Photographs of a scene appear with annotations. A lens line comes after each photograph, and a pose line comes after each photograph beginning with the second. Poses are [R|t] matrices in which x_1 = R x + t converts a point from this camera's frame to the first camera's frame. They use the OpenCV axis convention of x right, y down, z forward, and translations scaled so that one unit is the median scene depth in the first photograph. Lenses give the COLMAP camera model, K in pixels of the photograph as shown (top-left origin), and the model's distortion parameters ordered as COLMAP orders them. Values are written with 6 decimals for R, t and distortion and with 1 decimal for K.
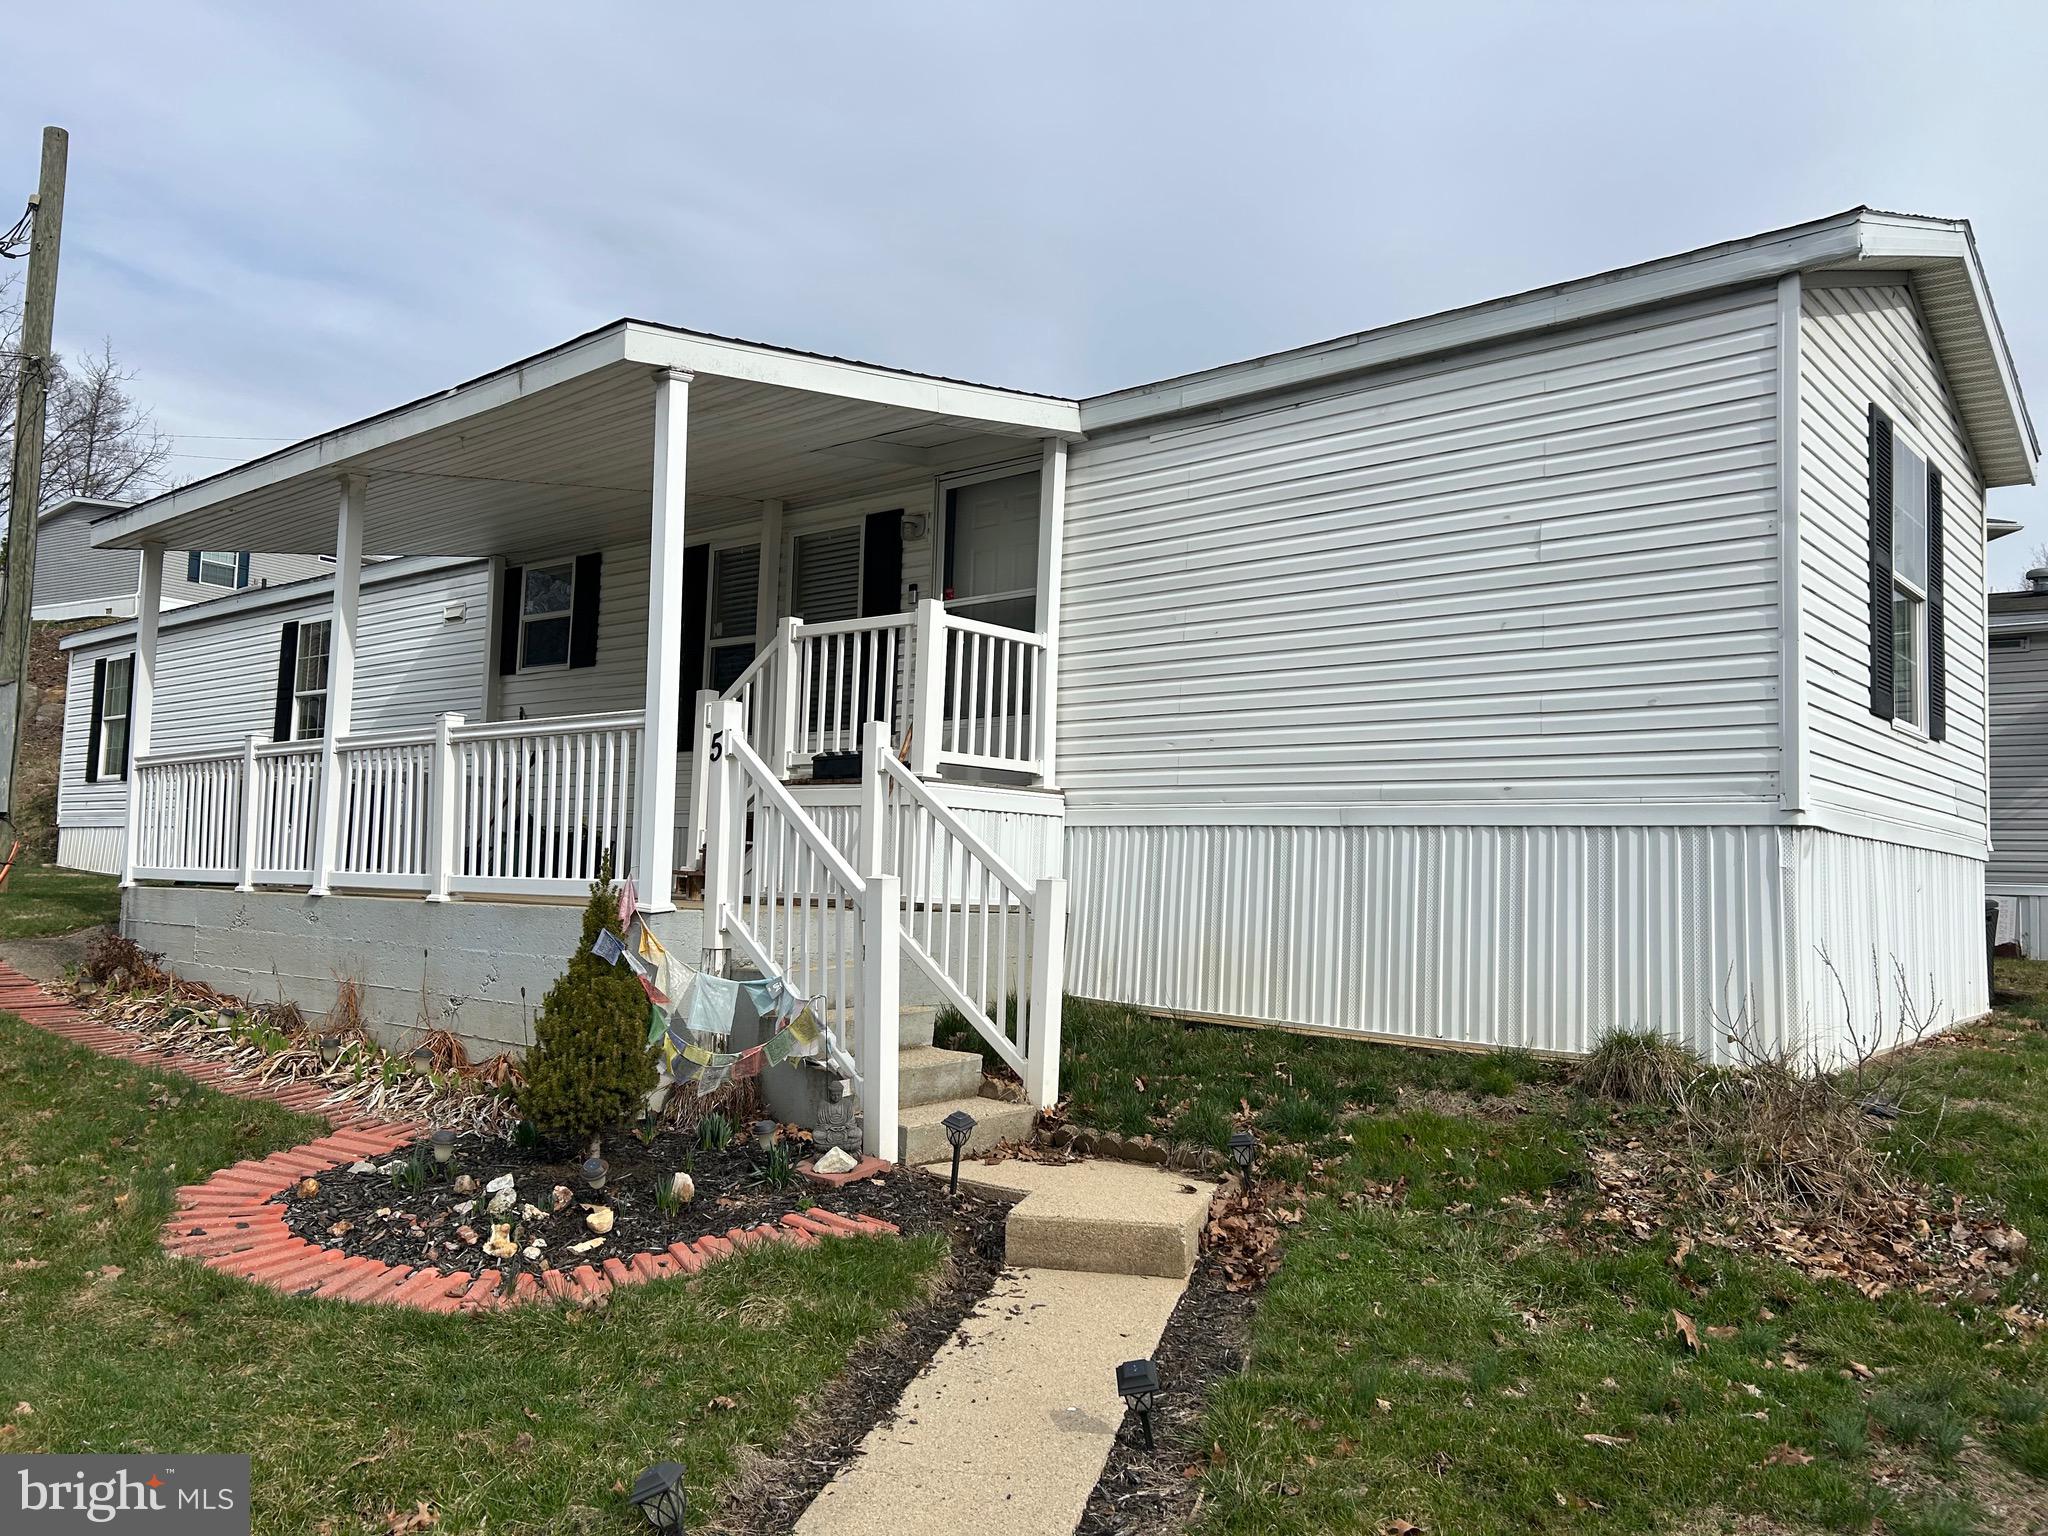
lens RADIAL K [[1540.2, 0, 1026.9], [0, 1540.2, 779.2], [0, 0, 1]] dist [0.031126, -0.035689]
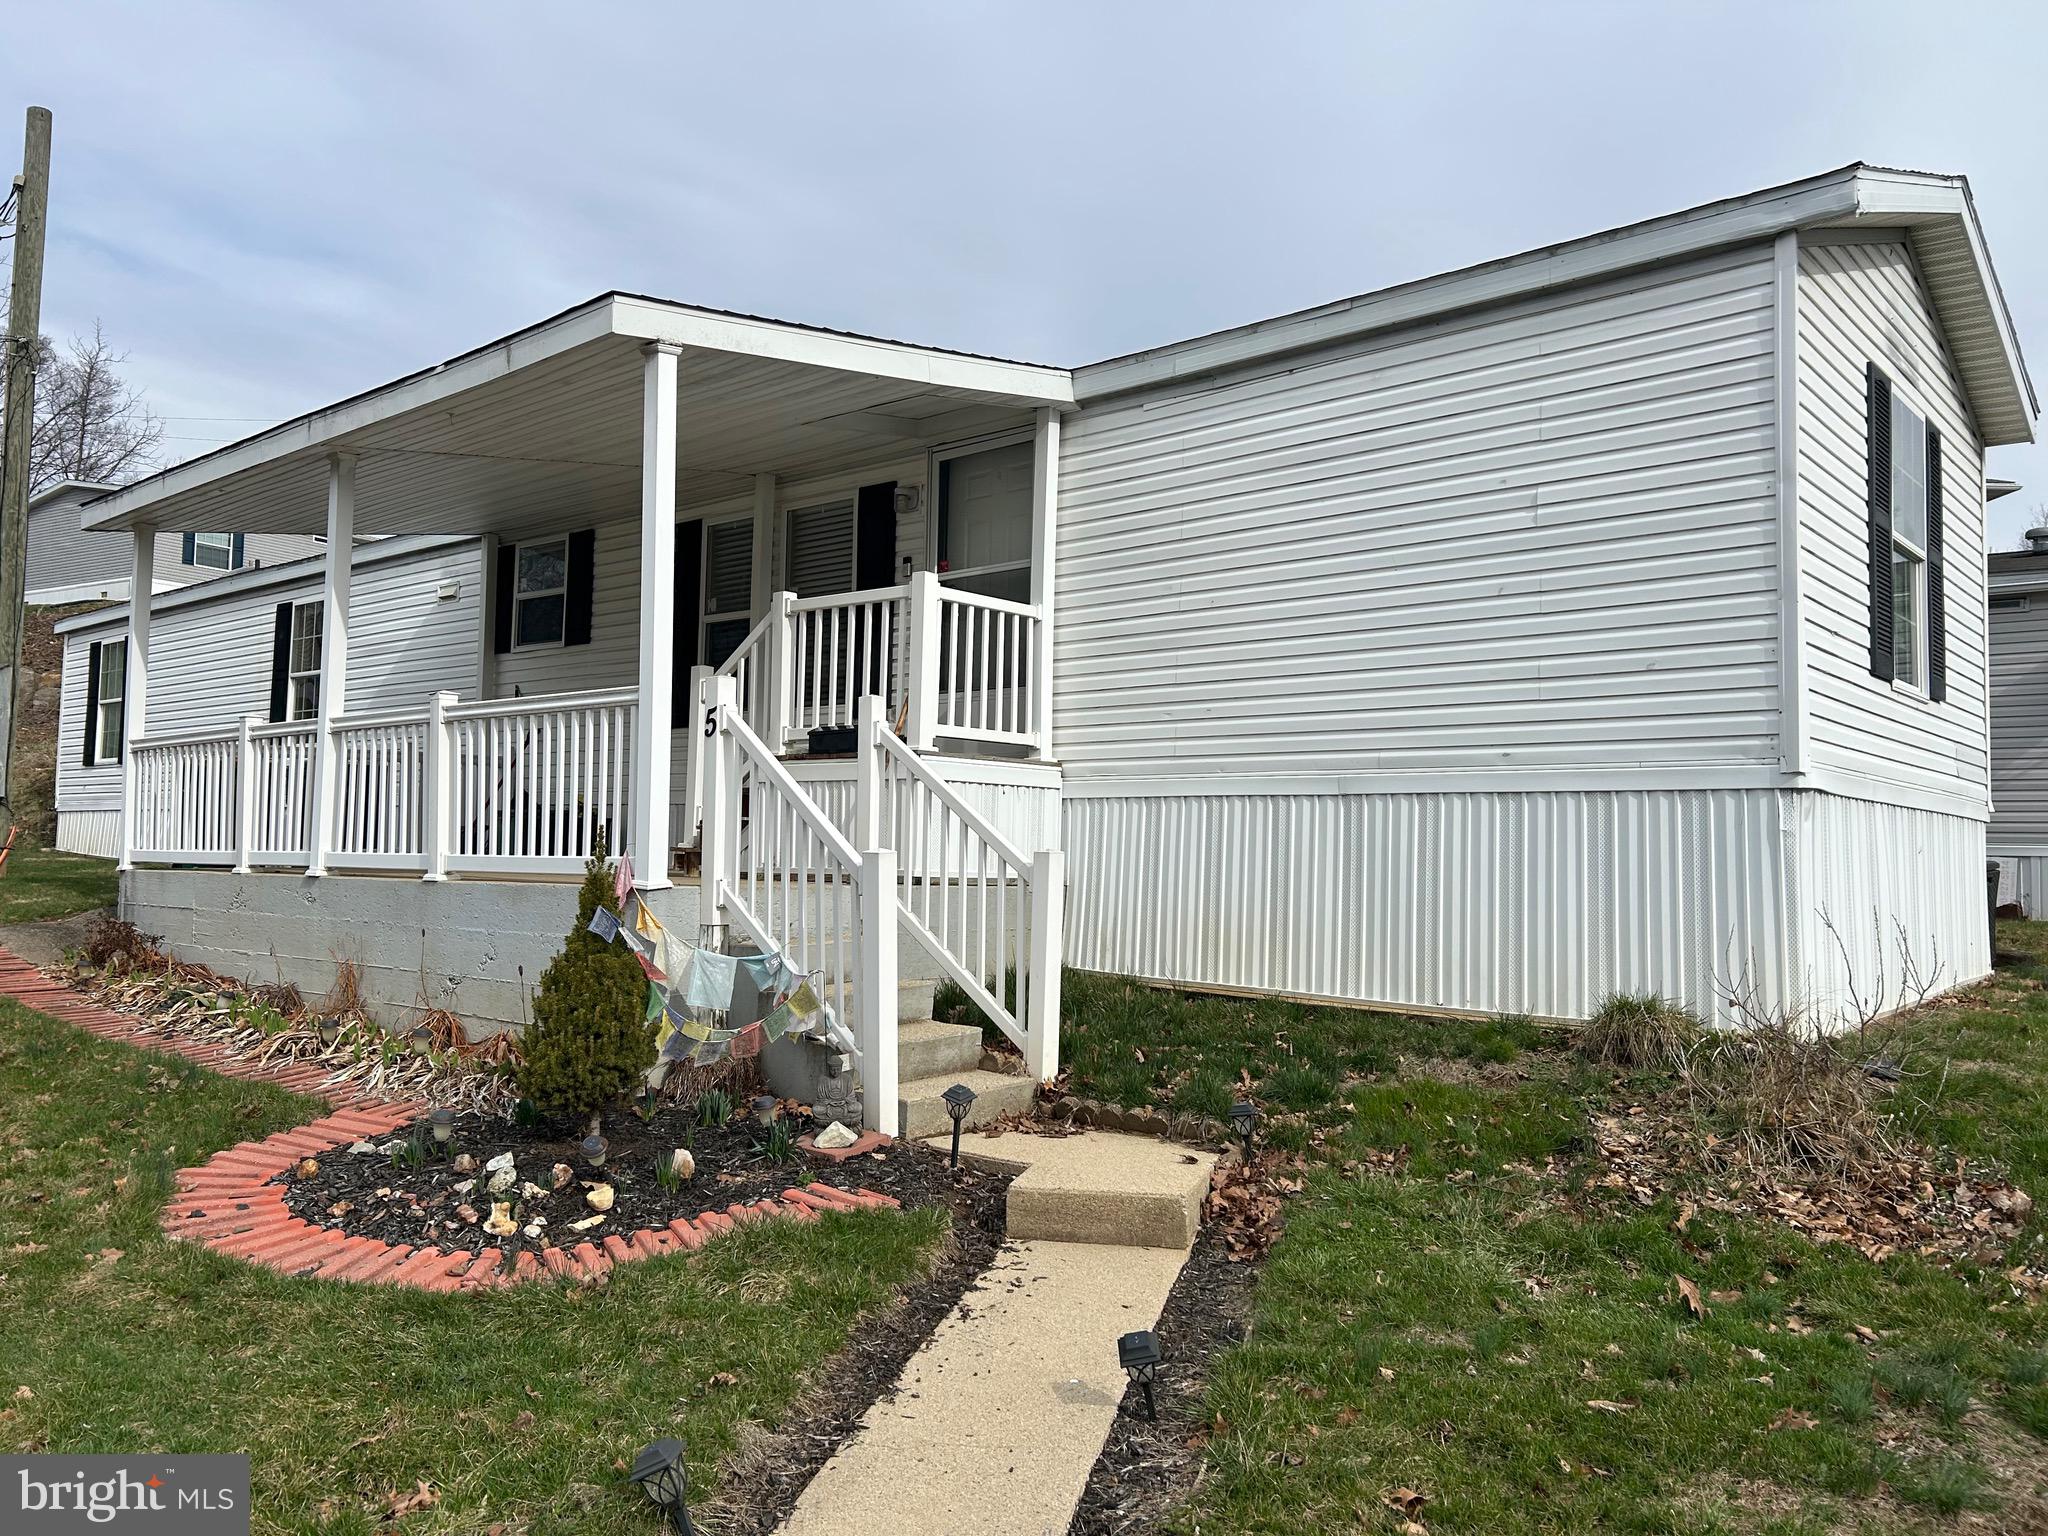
lens RADIAL K [[1540.2, 0, 1023.3], [0, 1540.2, 769.0], [0, 0, 1]] dist [0.031126, -0.035689]
pose [[0.999928, -0.011934, -0.001519, 0.001564], [0.011950, 0.999870, 0.010832, 0.000818], [0.001389, -0.010849, 0.999940, 0.004115]]
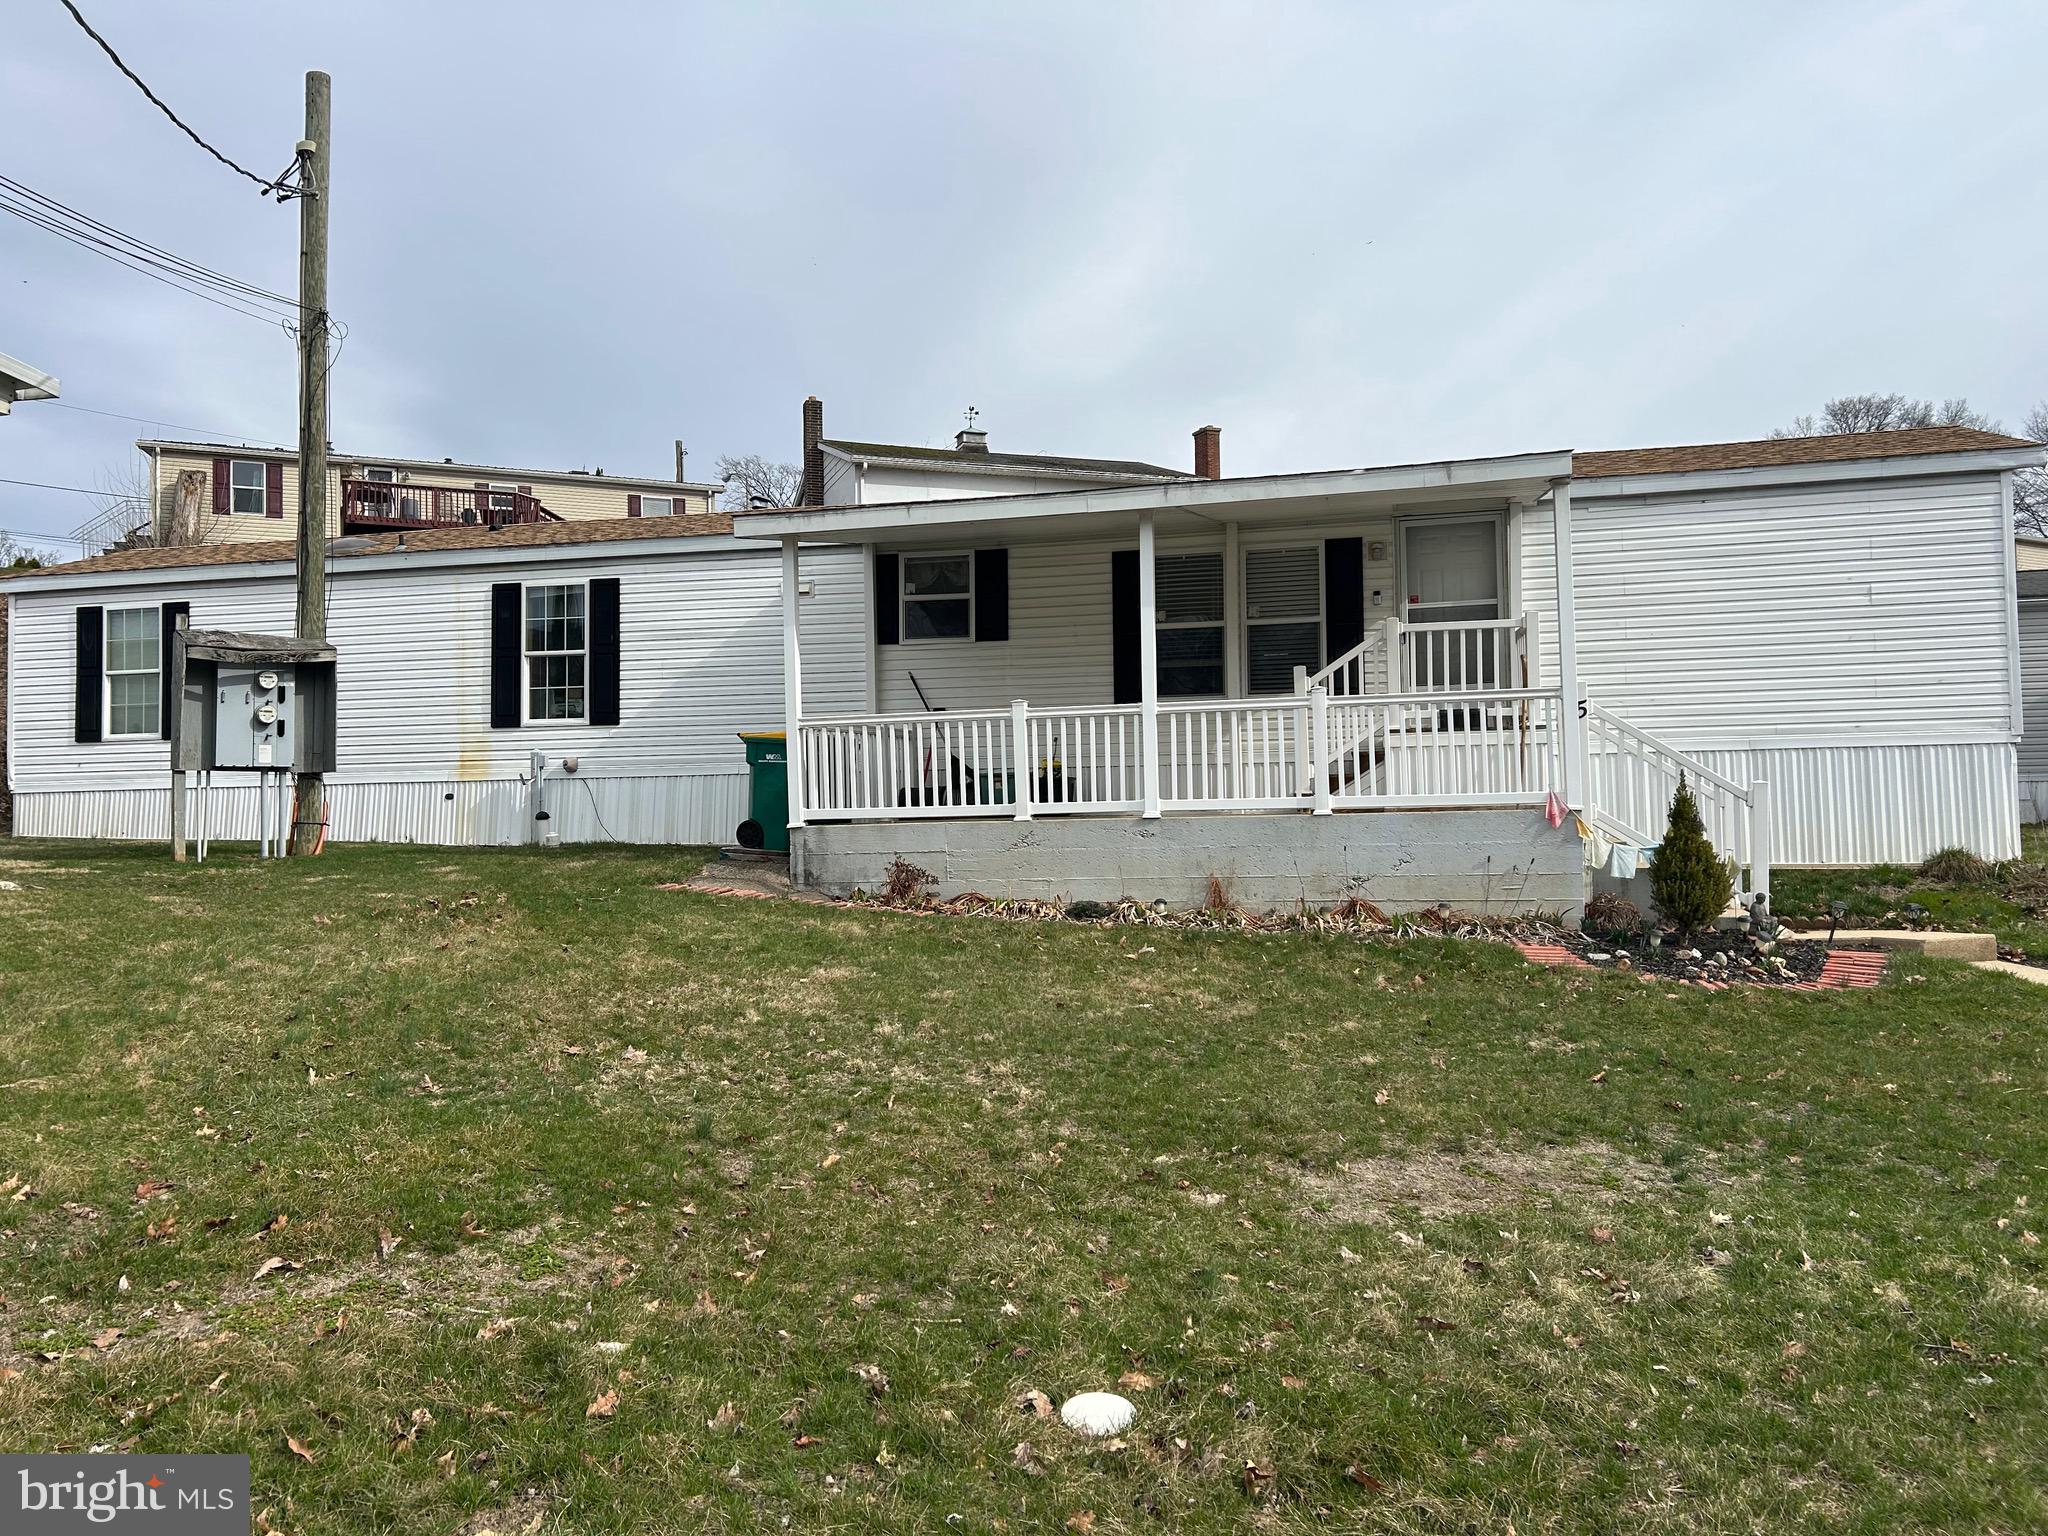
lens RADIAL K [[1540.2, 0, 1024.6], [0, 1540.2, 769.9], [0, 0, 1]] dist [0.031126, -0.035689]
pose [[0.883996, -0.027625, 0.466677, -1.491535], [0.012233, 0.999278, 0.035981, -0.021730], [-0.467334, -0.026098, 0.883696, -0.183877]]
